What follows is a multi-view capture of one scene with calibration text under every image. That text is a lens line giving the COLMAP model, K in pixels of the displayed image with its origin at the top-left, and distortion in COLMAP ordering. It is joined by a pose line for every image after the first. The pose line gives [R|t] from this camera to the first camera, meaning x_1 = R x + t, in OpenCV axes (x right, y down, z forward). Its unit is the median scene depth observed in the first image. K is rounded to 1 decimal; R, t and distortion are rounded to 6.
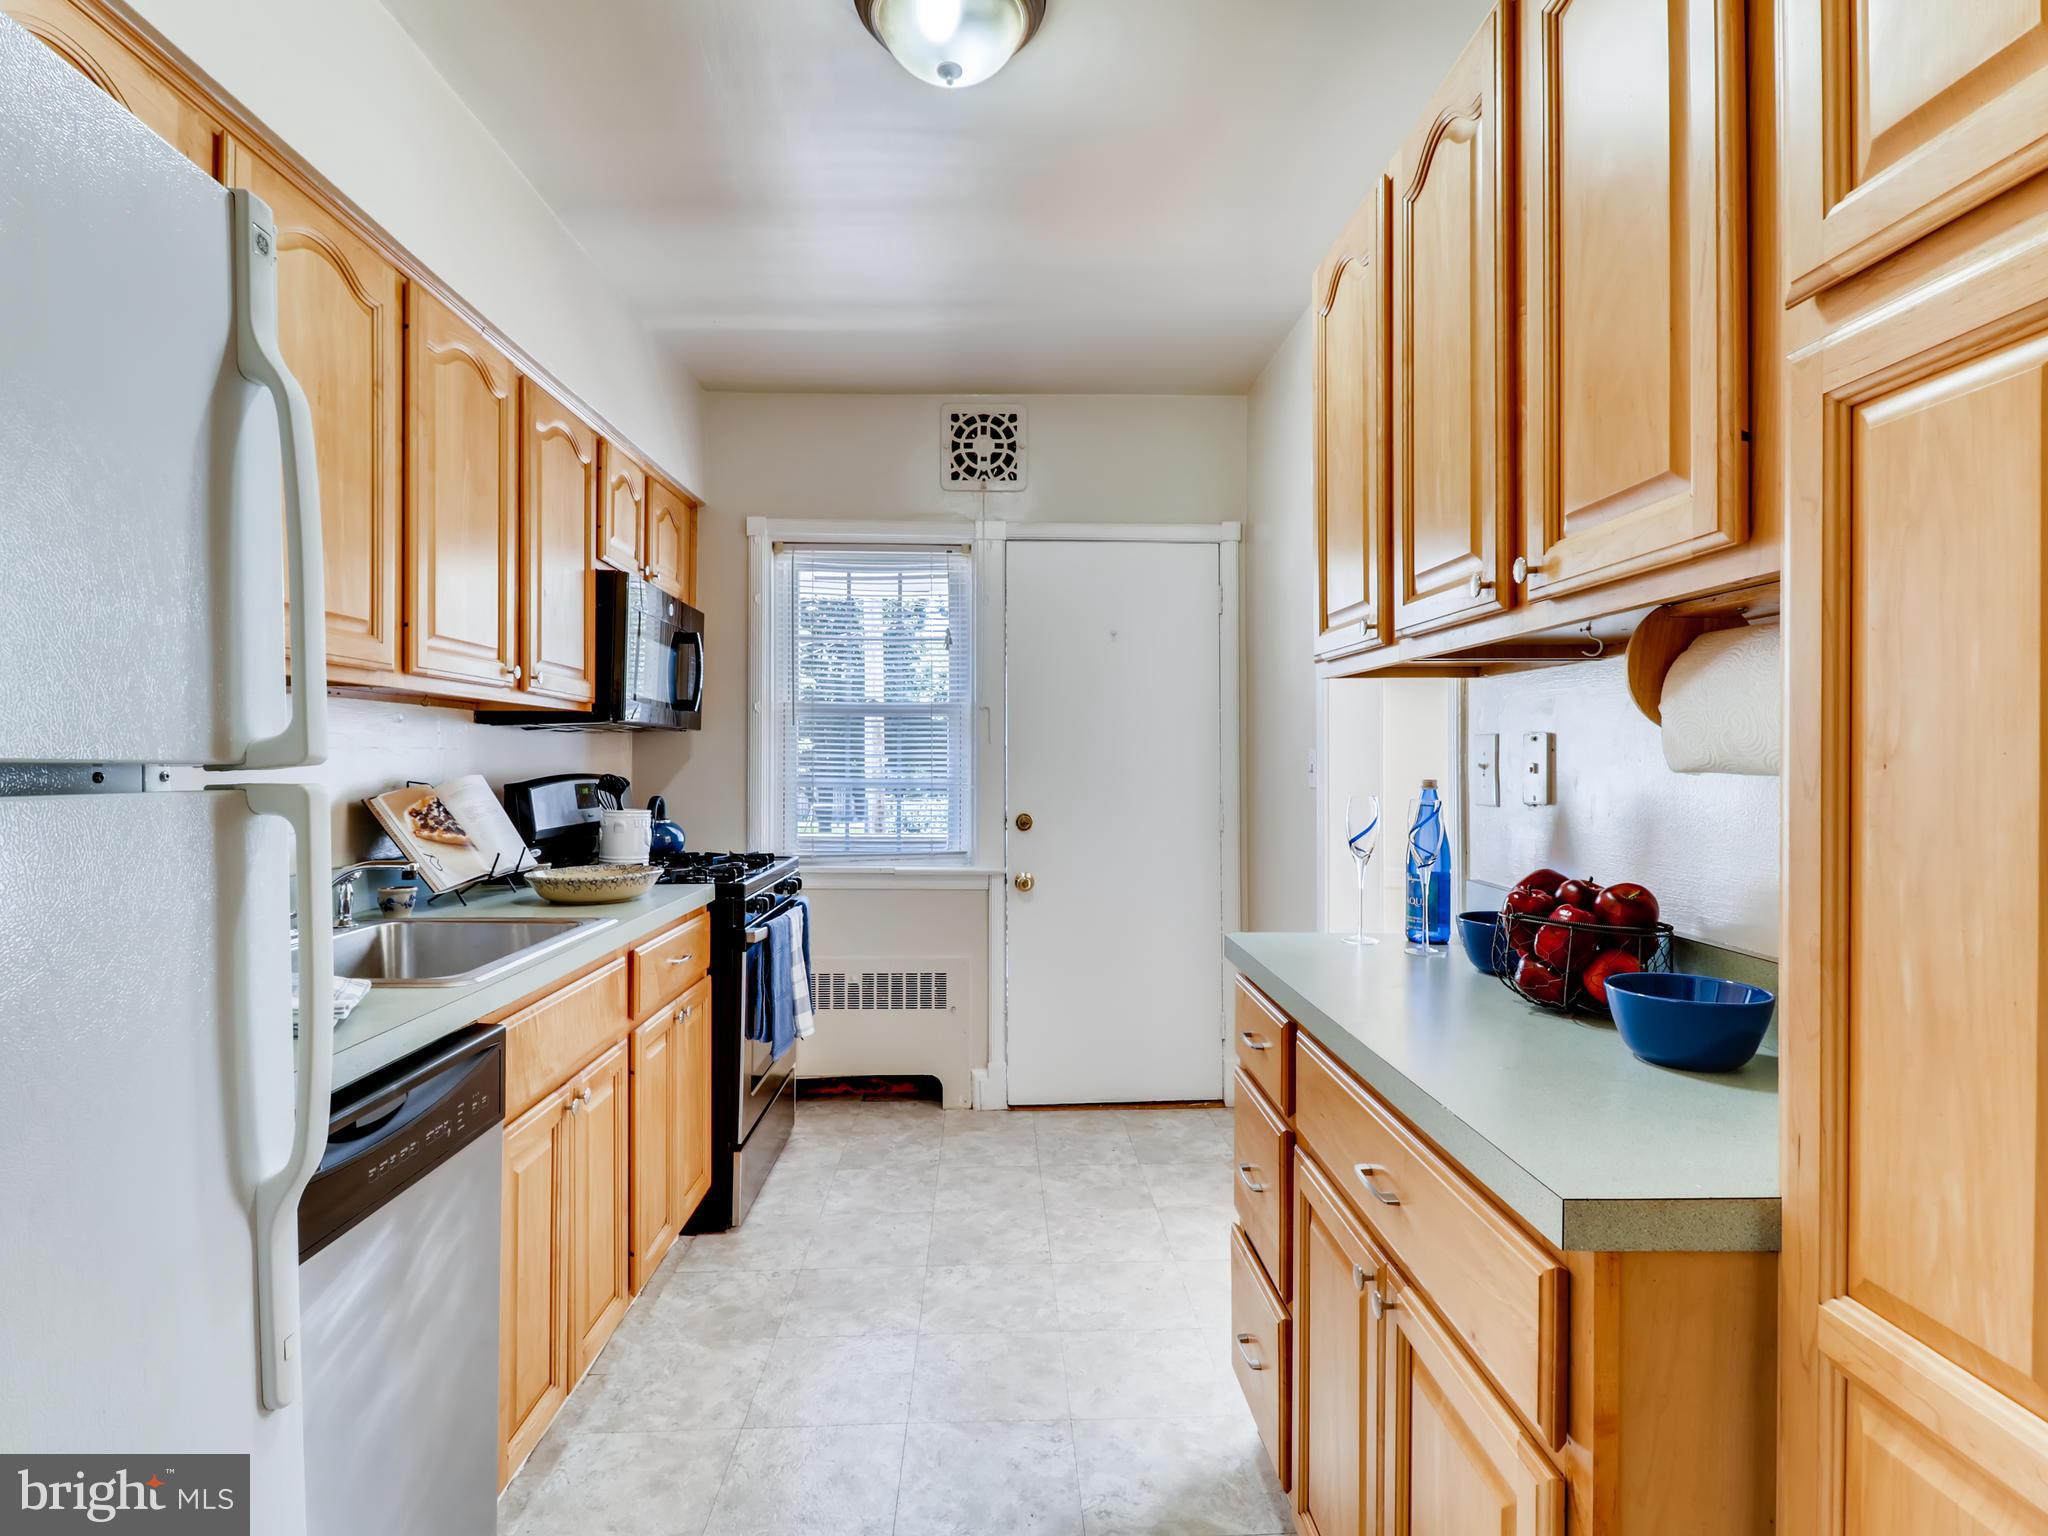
lens RADIAL K [[1035.2, 0, 1011.9], [0, 1035.2, 754.8], [0, 0, 1]] dist [0.000124, -0.008810]
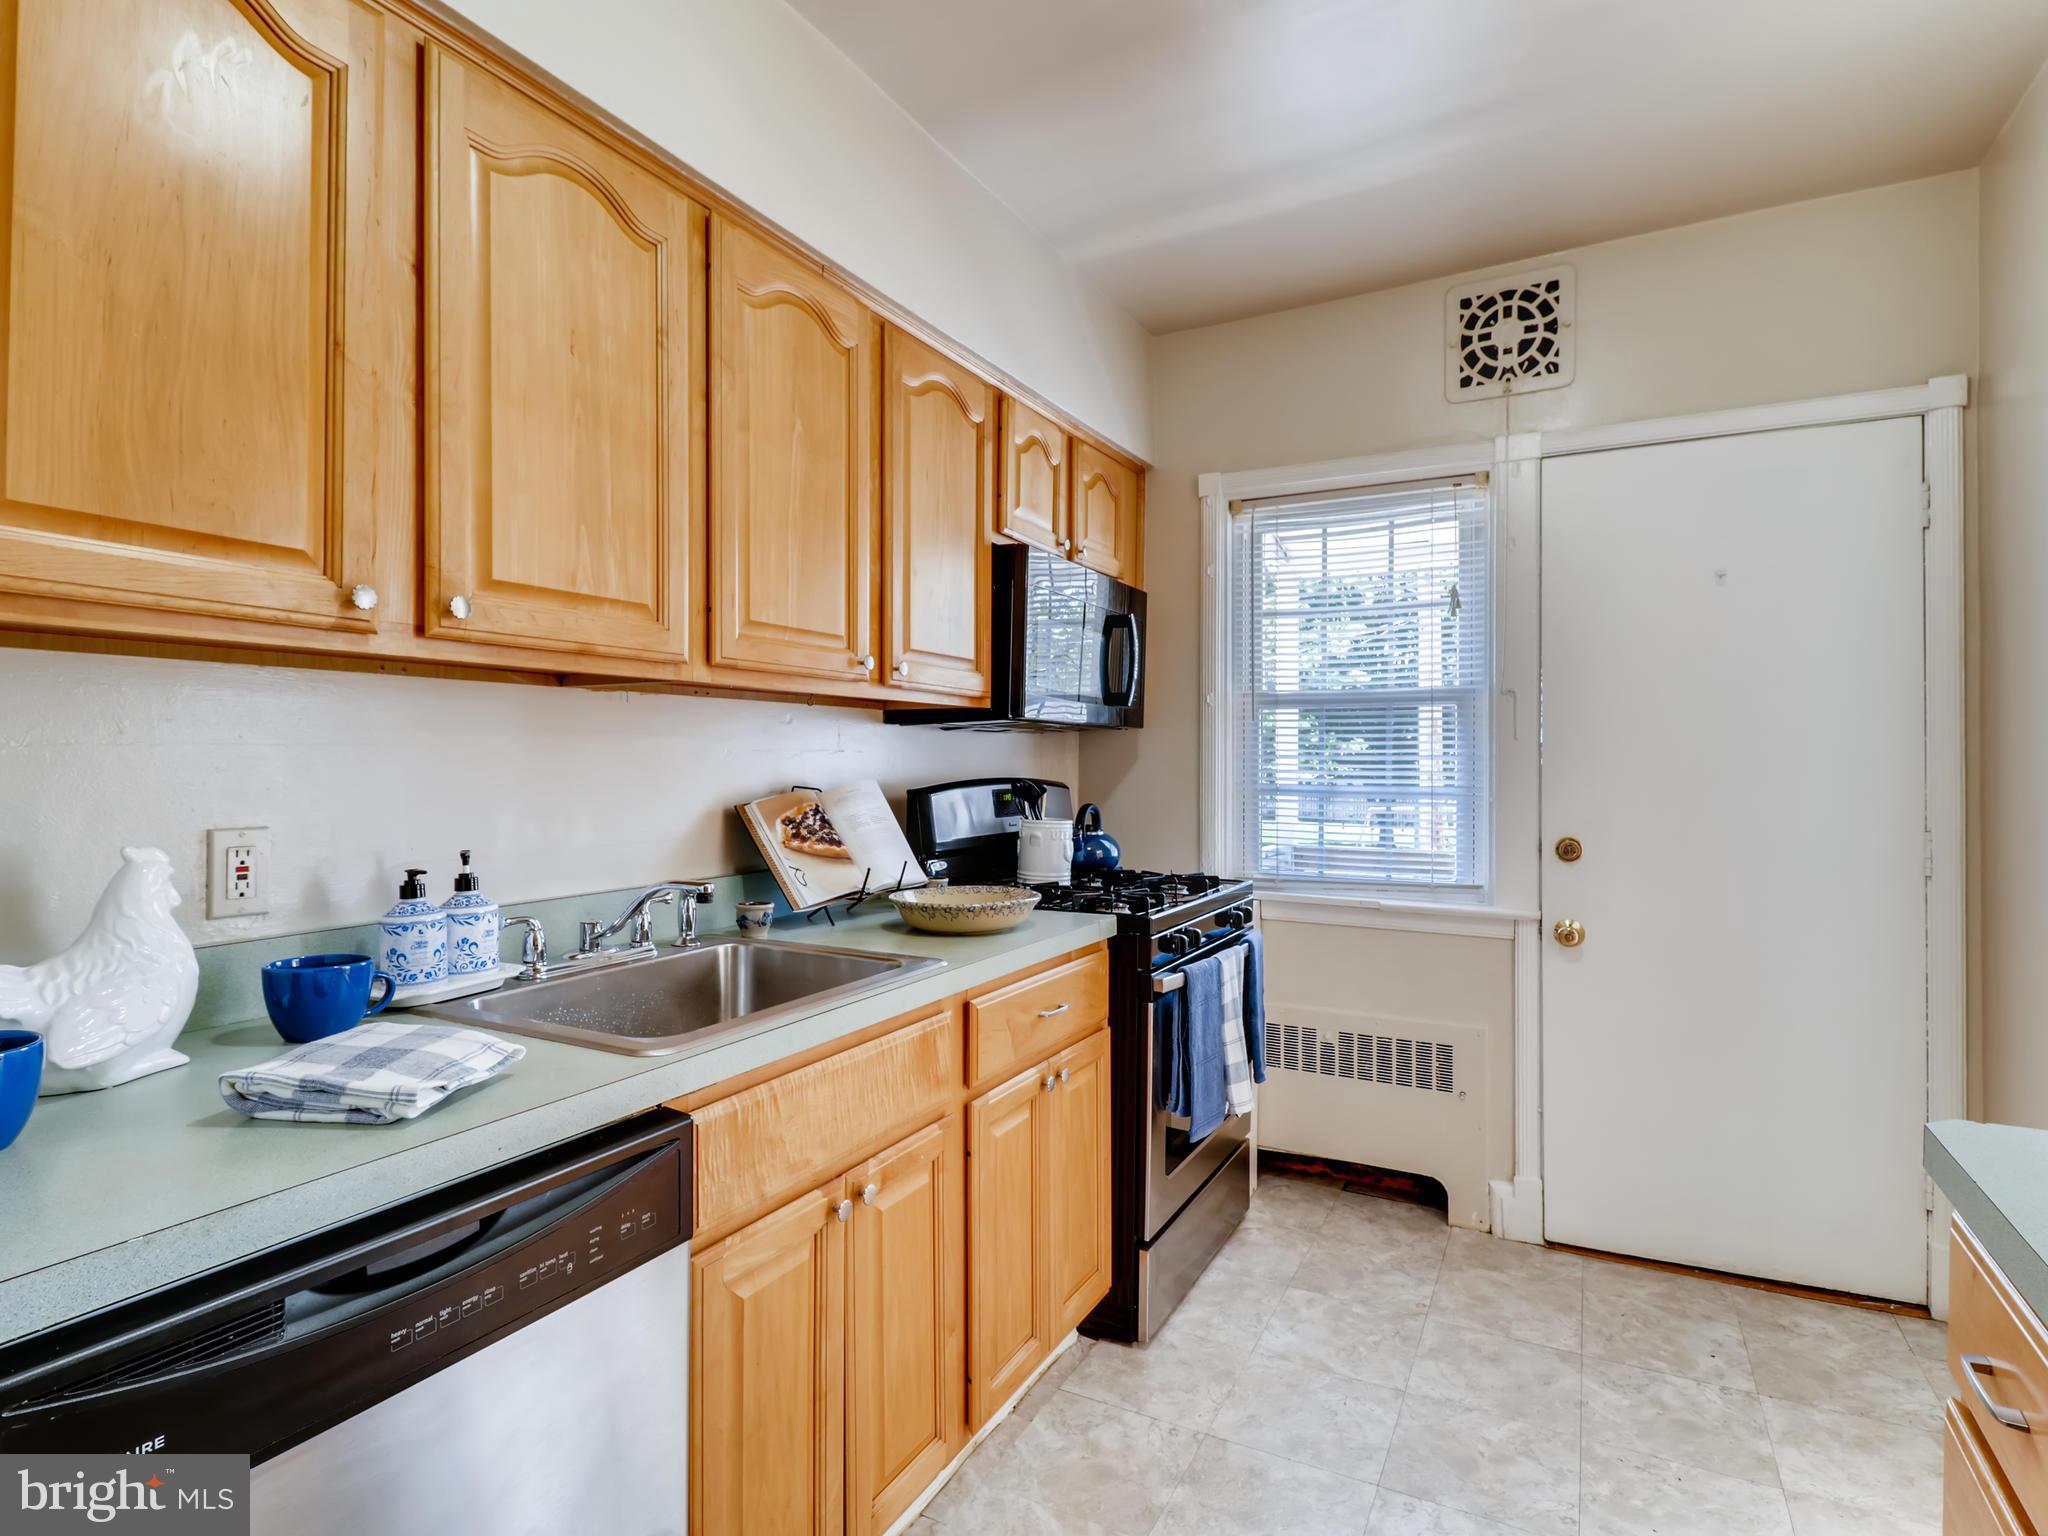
lens RADIAL K [[1045.4, 0, 1023.8], [0, 1045.4, 762.1], [0, 0, 1]] dist [0.020794, -0.017158]
pose [[0.870520, 0.000777, -0.492133, 0.048986], [0.002653, 0.999977, 0.006271, -0.001249], [0.492126, -0.006765, 0.870498, 0.219519]]
